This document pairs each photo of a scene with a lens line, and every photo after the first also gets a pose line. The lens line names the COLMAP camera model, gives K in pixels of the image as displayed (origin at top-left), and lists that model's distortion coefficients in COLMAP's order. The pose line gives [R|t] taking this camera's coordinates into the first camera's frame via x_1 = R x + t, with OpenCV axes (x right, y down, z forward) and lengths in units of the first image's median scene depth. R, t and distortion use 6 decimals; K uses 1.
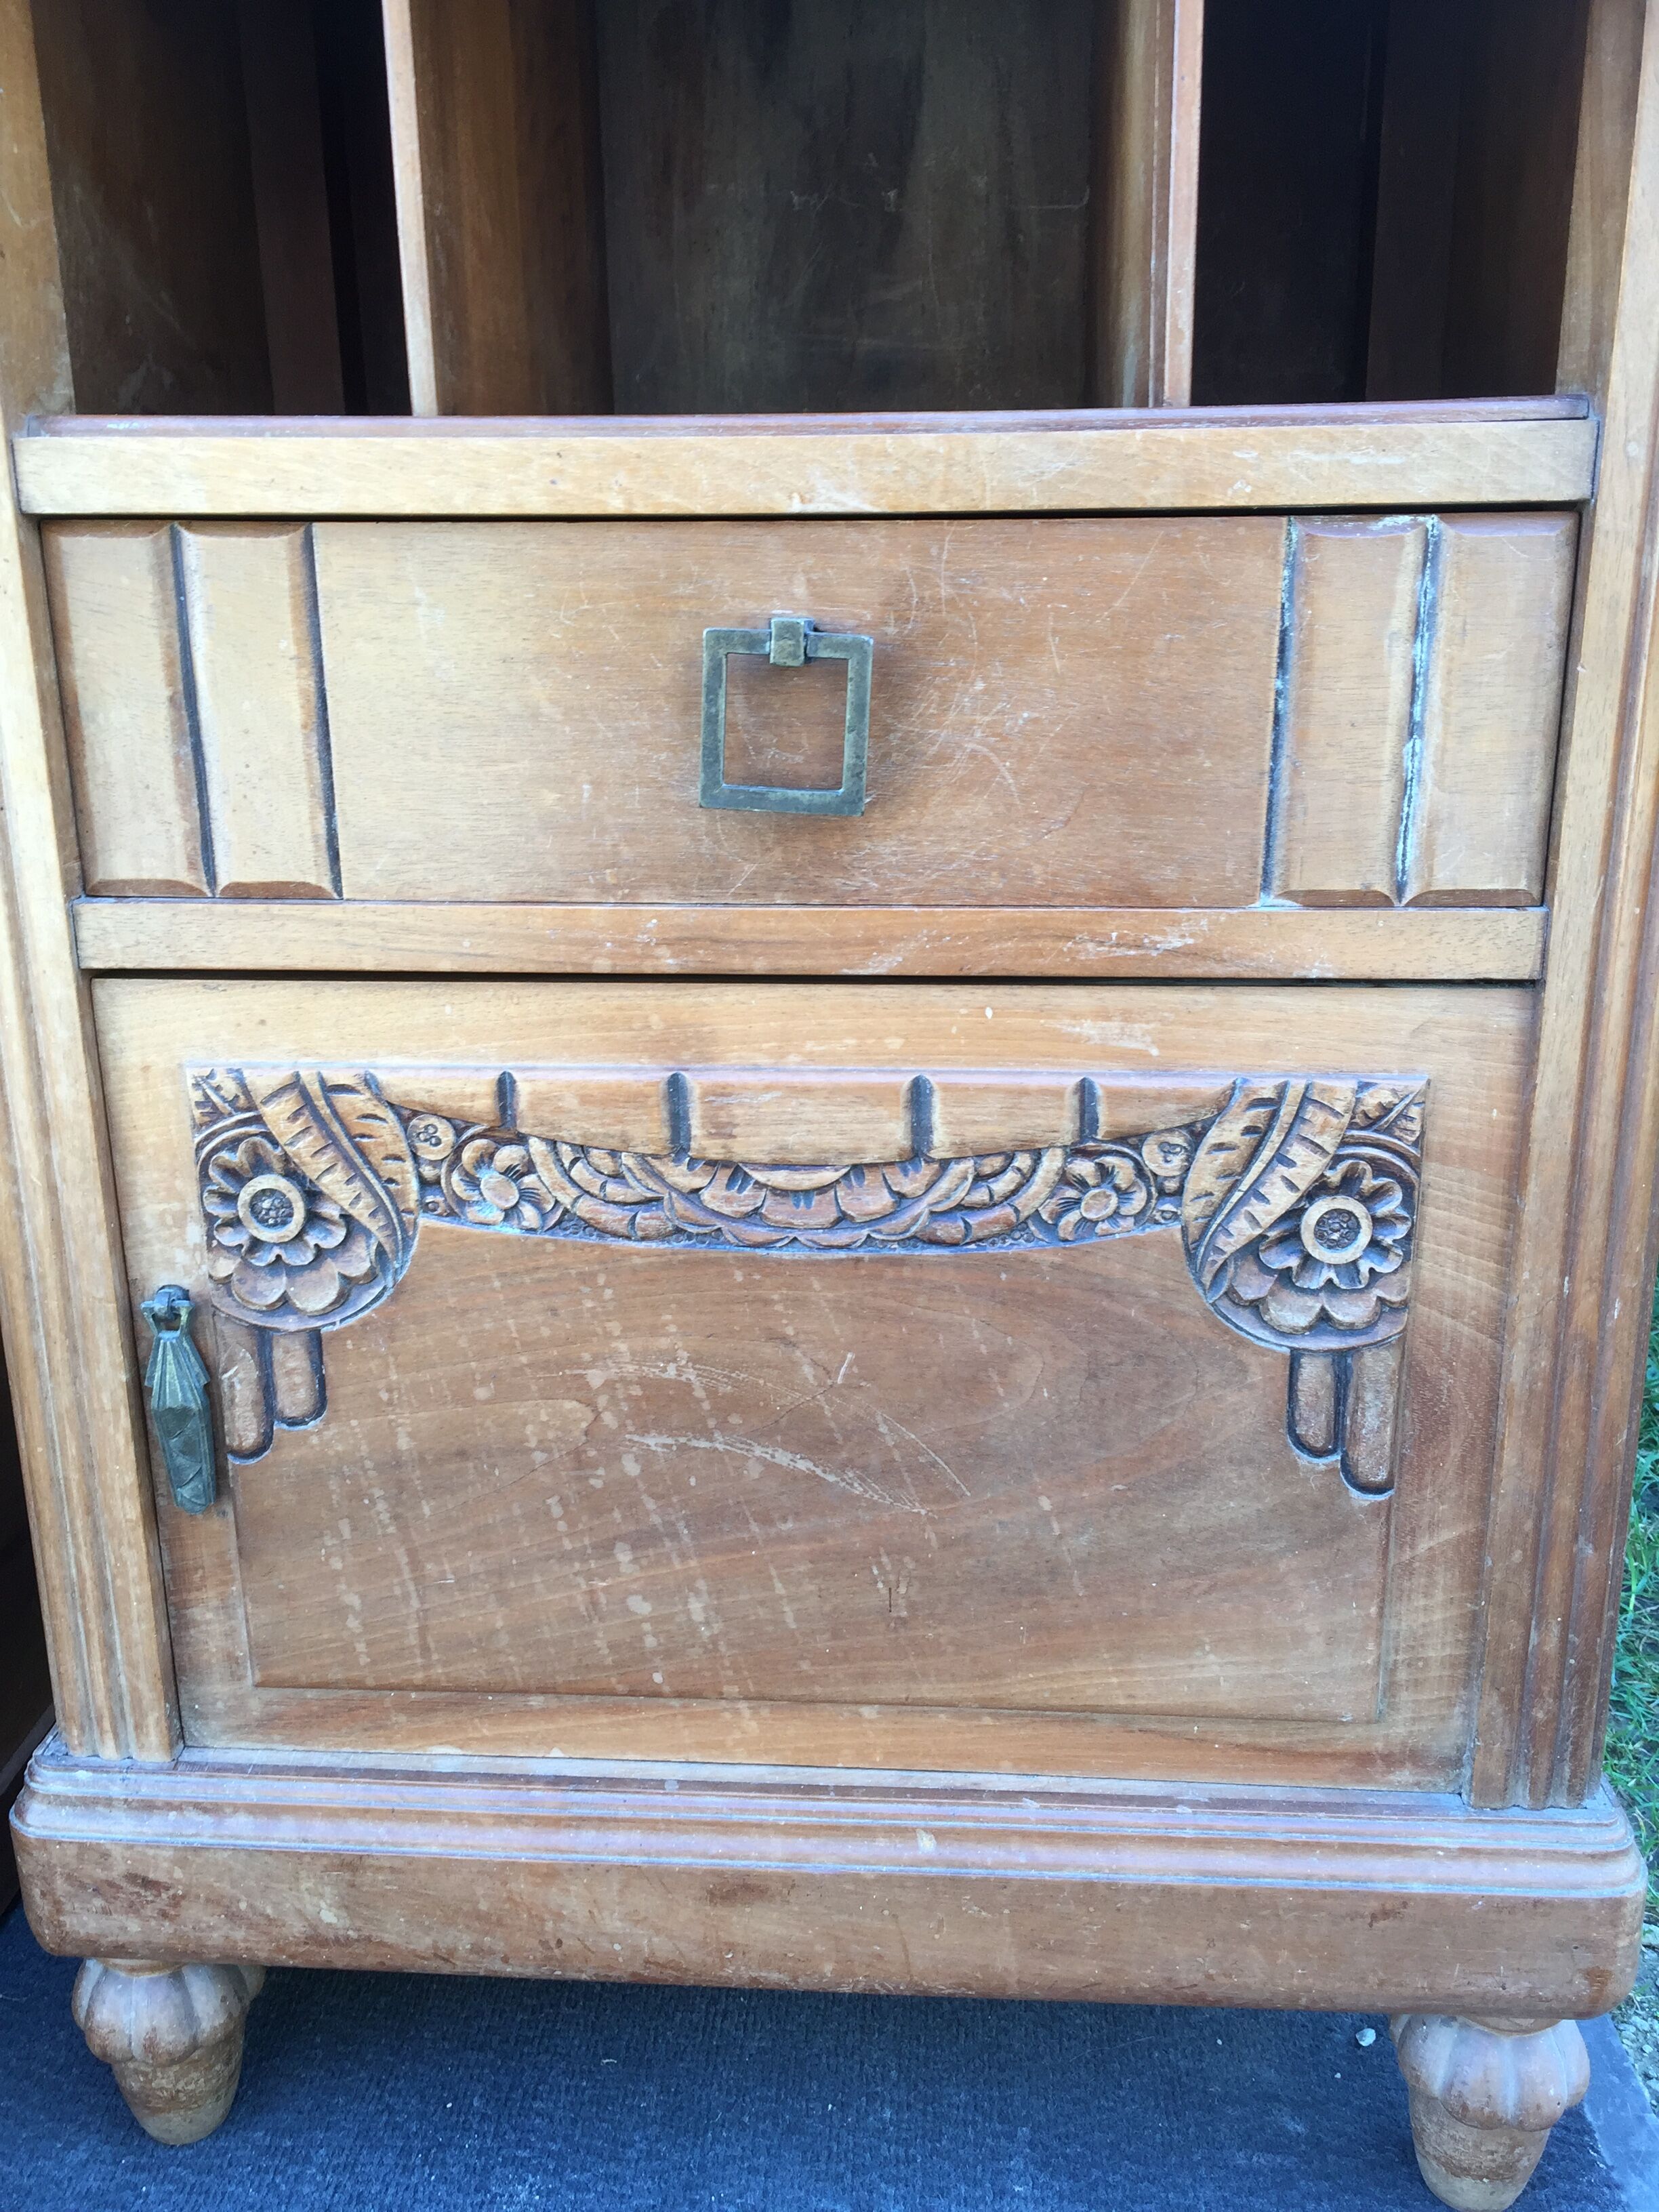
lens RADIAL K [[1896.5, 0, 829.2], [0, 1896.5, 1099.9], [0, 0, 1]] dist [0.078640, -0.106188]
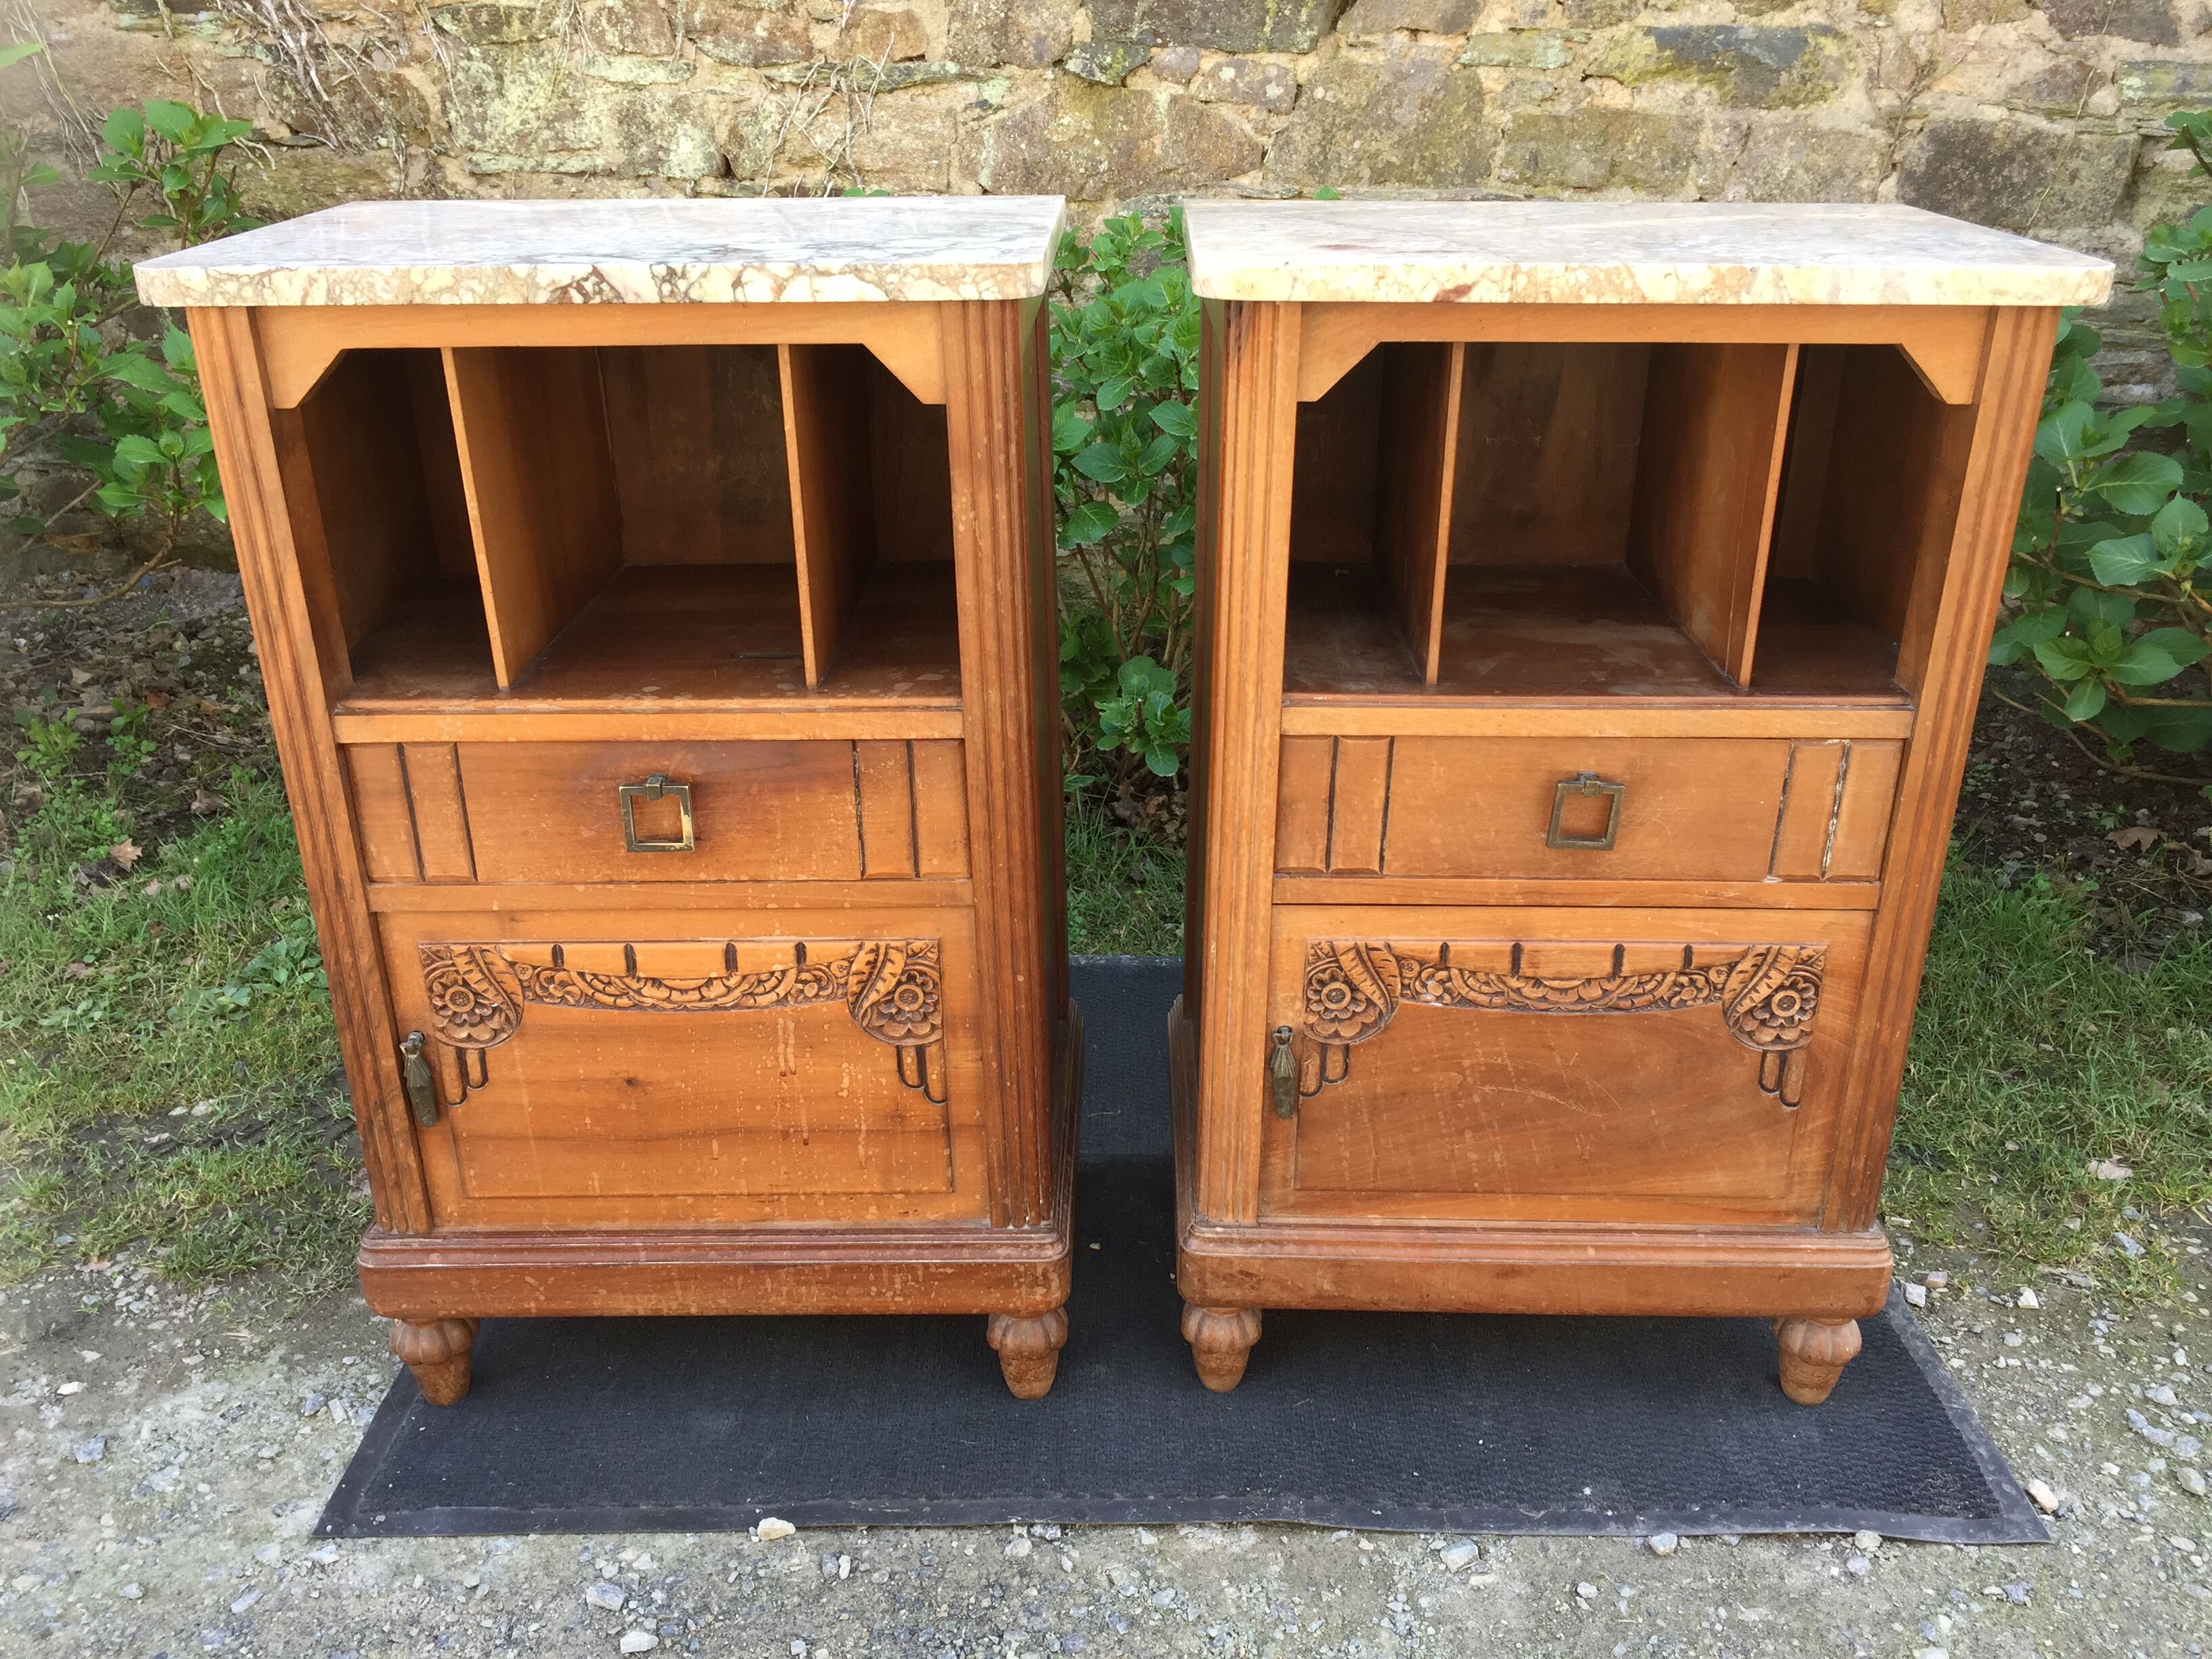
lens RADIAL K [[1896.5, 0, 1116.6], [0, 1896.5, 828.6], [0, 0, 1]] dist [0.078640, -0.106188]
pose [[0.998074, -0.008386, 0.061468, -0.711352], [0.000553, 0.991985, 0.126356, -0.447891], [-0.062035, -0.126078, 0.990079, -1.290283]]
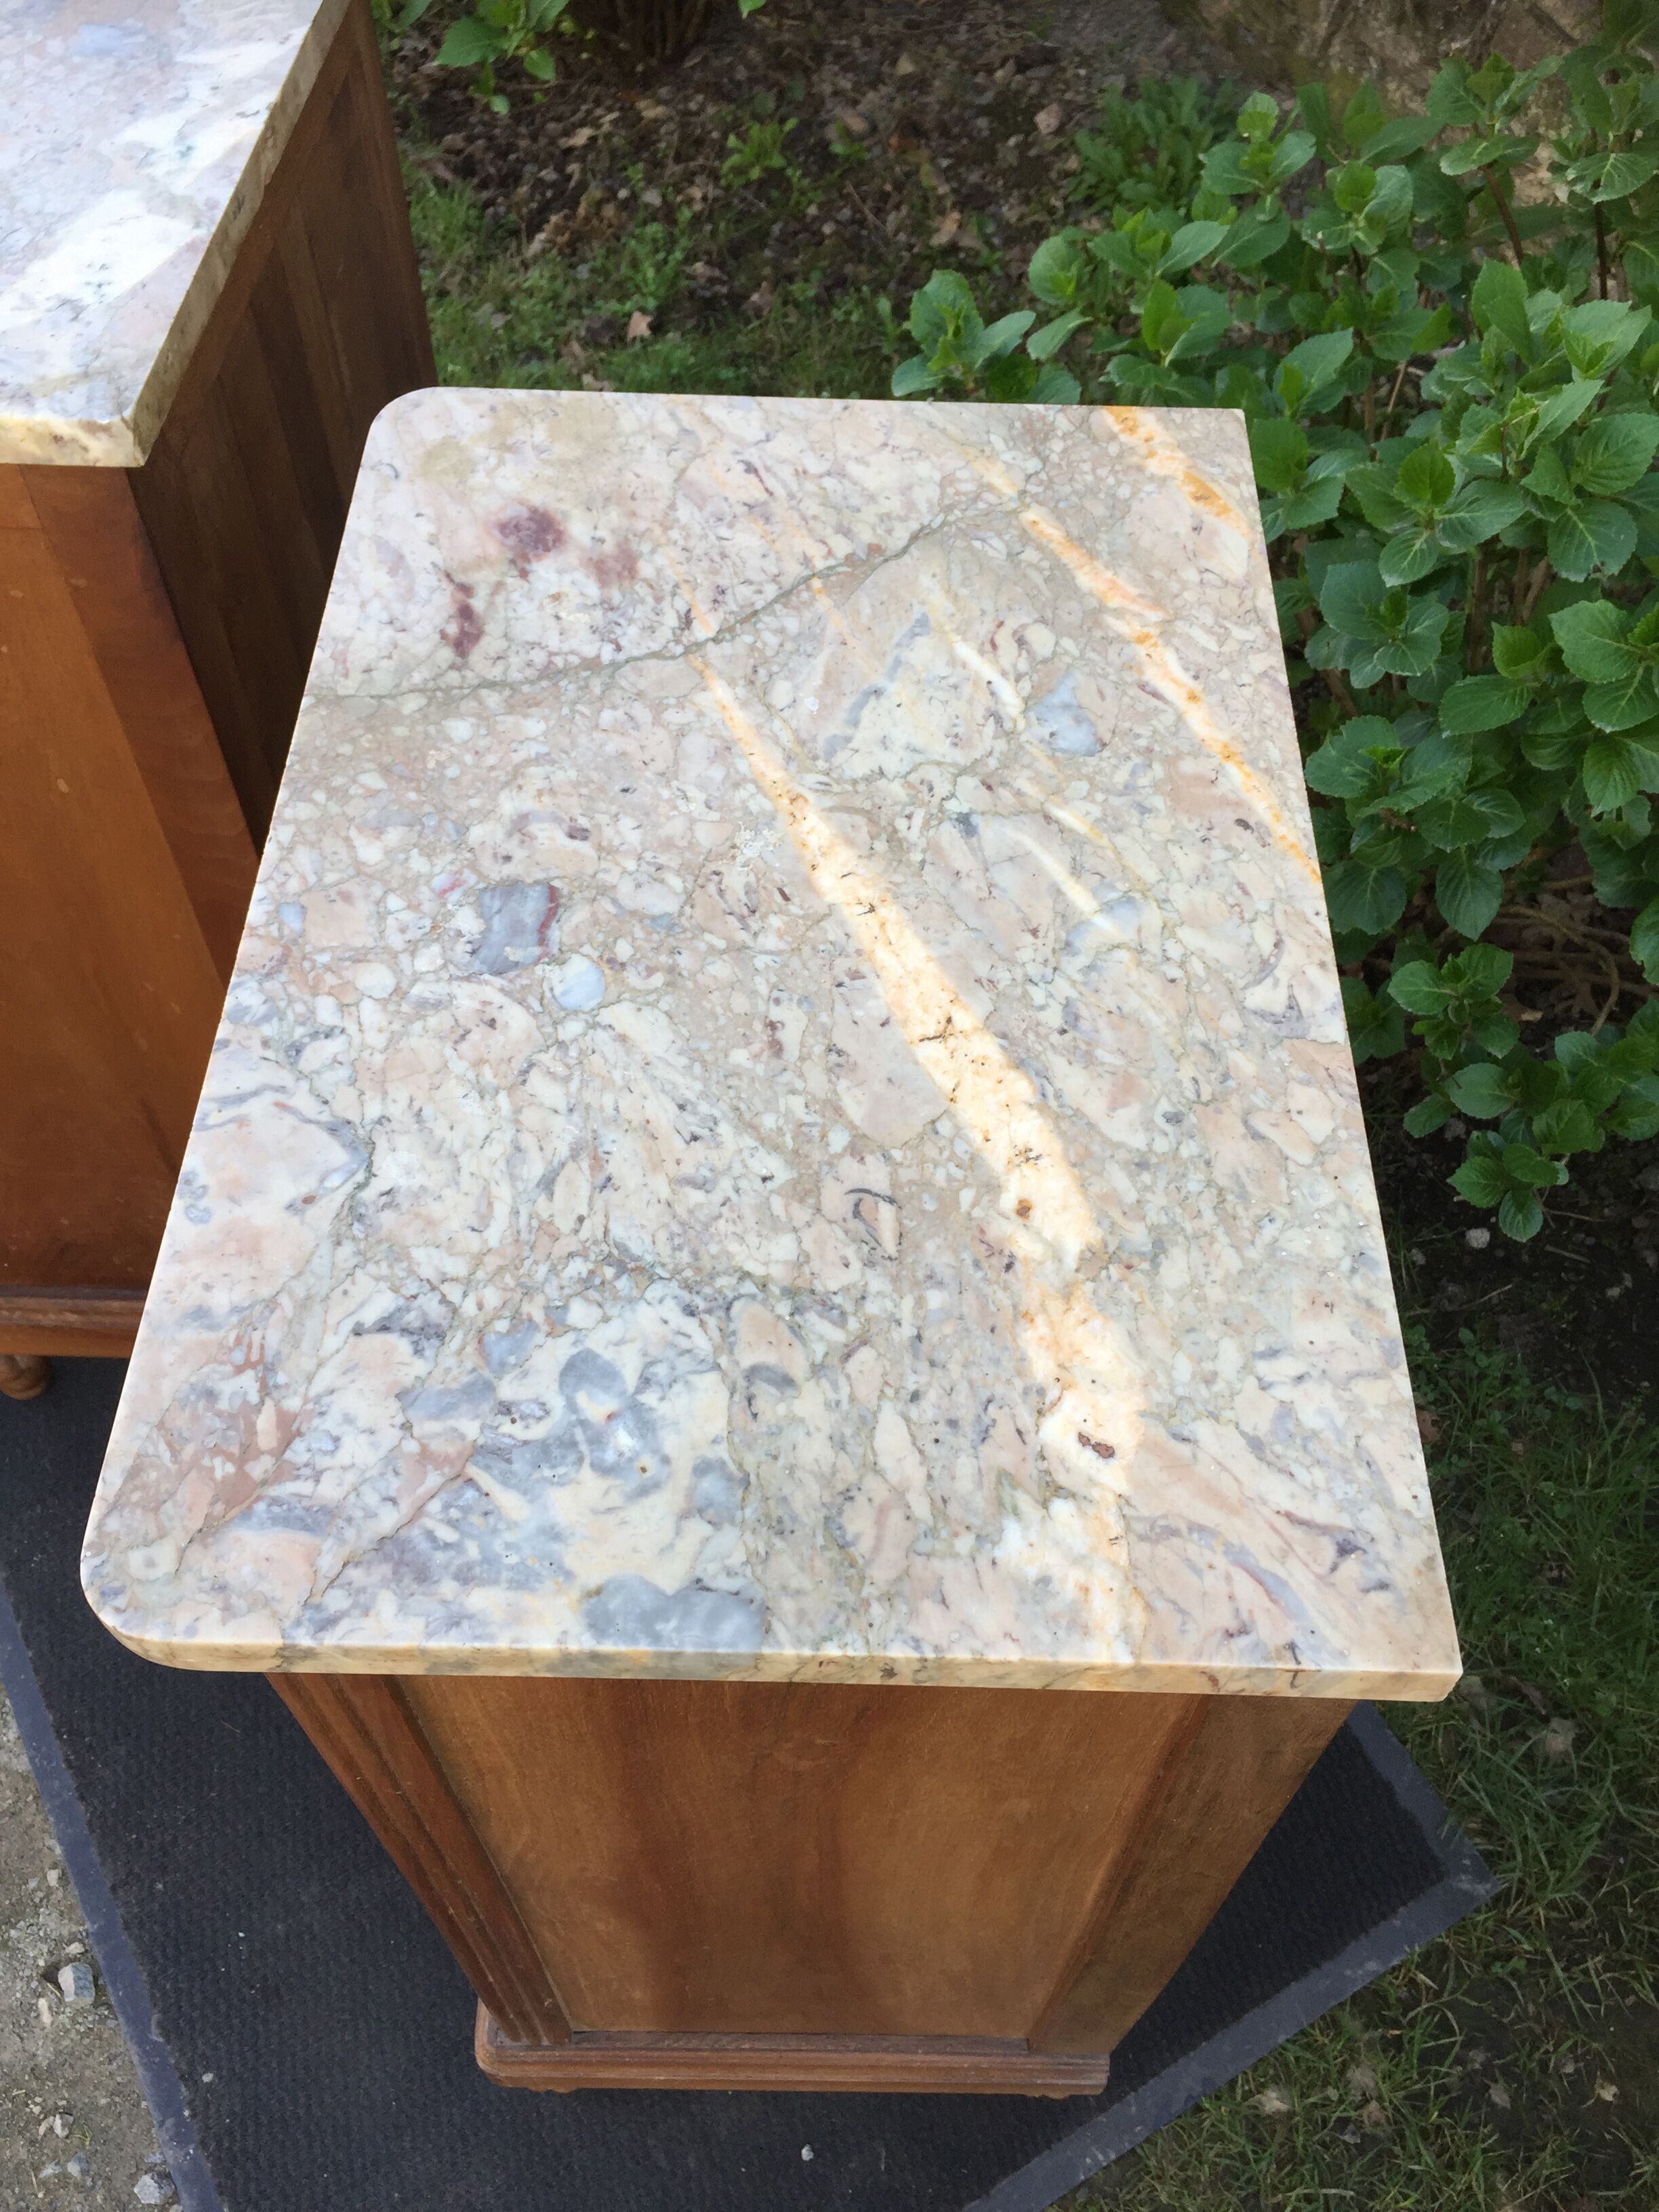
lens RADIAL K [[1896.5, 0, 844.1], [0, 1896.5, 1107.6], [0, 0, 1]] dist [0.078640, -0.106188]
pose [[0.555421, 0.695514, -0.455816, 0.647764], [-0.281571, 0.673057, 0.683895, -1.654275], [0.782448, -0.251505, 0.569666, 0.614040]]
